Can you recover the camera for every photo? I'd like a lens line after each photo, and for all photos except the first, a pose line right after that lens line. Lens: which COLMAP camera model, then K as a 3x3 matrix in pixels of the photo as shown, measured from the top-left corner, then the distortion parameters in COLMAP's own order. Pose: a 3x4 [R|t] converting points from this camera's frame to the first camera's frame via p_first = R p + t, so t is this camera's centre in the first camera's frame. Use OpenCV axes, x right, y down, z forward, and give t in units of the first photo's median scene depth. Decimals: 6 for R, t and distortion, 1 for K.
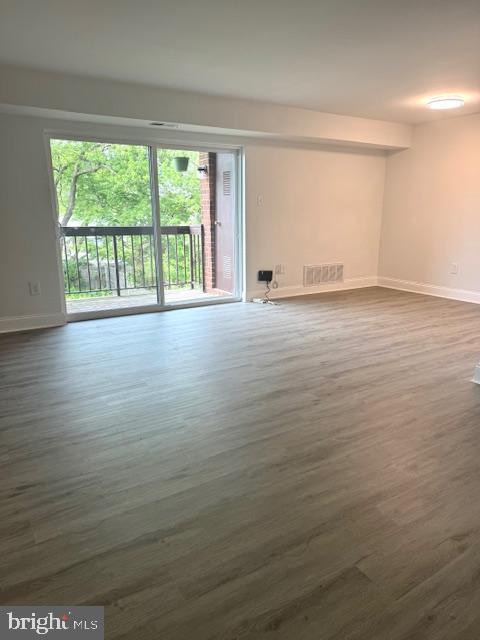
lens RADIAL K [[446.2, 0, 239.7], [0, 446.2, 319.7], [0, 0, 1]] dist [0.033157, -0.006802]
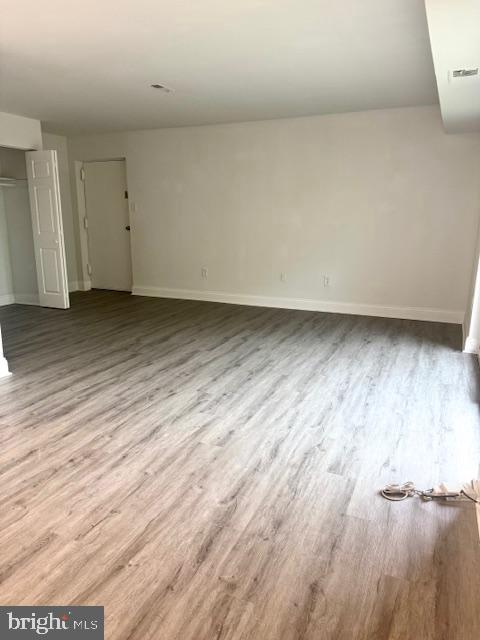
lens RADIAL K [[446.2, 0, 240.5], [0, 446.2, 319.7], [0, 0, 1]] dist [0.033157, -0.006802]
pose [[-0.833074, 0.131132, -0.537394, 0.371088], [-0.129122, 0.898558, 0.419429, -0.305084], [0.537880, 0.418804, -0.731633, 1.222412]]
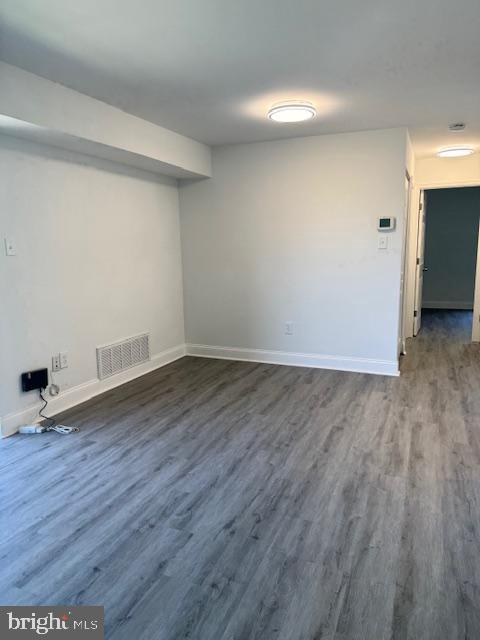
lens RADIAL K [[446.2, 0, 245.6], [0, 446.2, 317.9], [0, 0, 1]] dist [0.033157, -0.006802]
pose [[0.811563, -0.096971, 0.576162, -0.048824], [0.145450, 0.988617, -0.038487, -0.128583], [-0.565871, 0.115037, 0.816429, 0.445521]]
